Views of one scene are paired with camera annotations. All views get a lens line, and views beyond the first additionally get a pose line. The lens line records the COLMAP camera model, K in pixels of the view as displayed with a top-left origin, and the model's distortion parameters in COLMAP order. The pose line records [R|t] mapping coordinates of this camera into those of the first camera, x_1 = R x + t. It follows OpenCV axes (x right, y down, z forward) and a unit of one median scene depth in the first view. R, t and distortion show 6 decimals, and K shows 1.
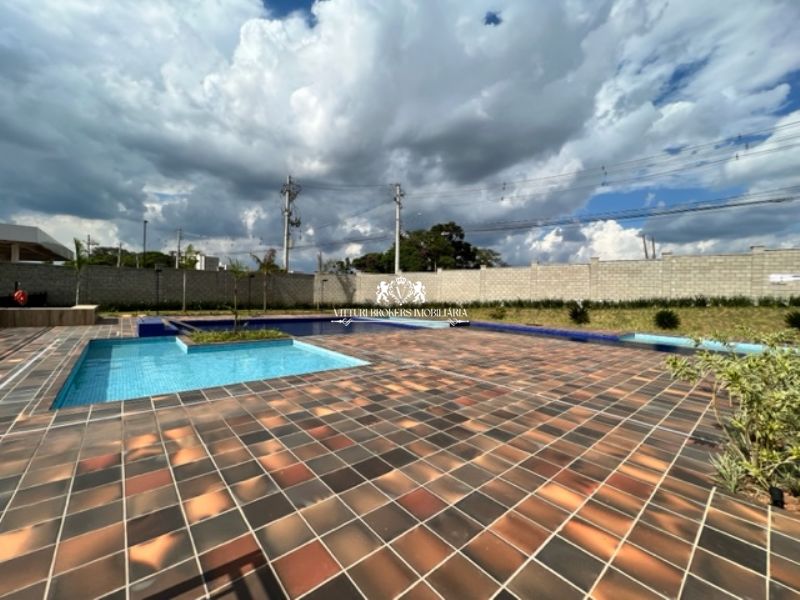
lens RADIAL K [[324.6, 0, 400.0], [0, 324.6, 300.0], [0, 0, 1]] dist [-0.001014, -0.000011]
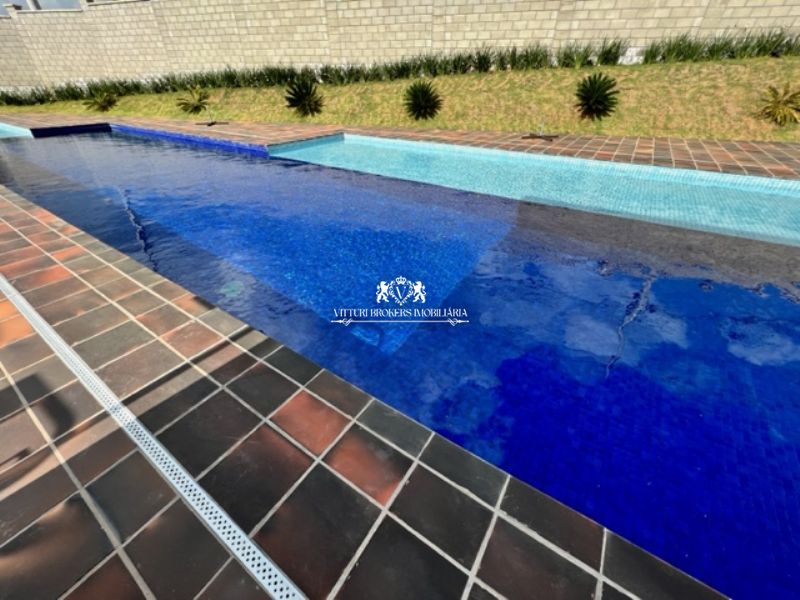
lens RADIAL K [[324.6, 0, 400.0], [0, 324.6, 300.0], [0, 0, 1]] dist [-0.001014, -0.000011]
pose [[0.963181, -0.172815, 0.205953, 0.501724], [0.030373, 0.831085, 0.555315, 0.028190], [-0.267132, -0.528613, 0.805735, 0.298537]]
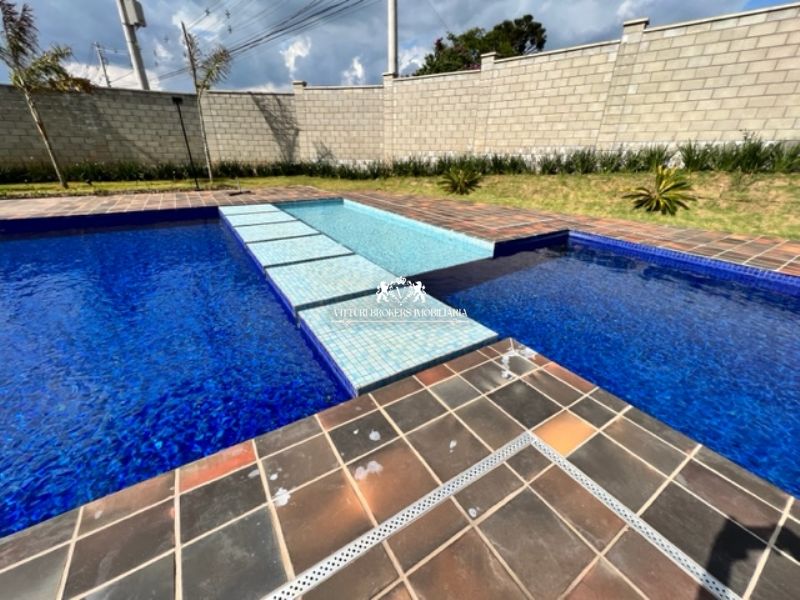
lens RADIAL K [[324.6, 0, 400.0], [0, 324.6, 300.0], [0, 0, 1]] dist [-0.001014, -0.000011]
pose [[0.989014, 0.044447, -0.140979, 0.108235], [0.015911, 0.916173, 0.400467, 0.007182], [0.146961, -0.398310, 0.905401, 0.680951]]
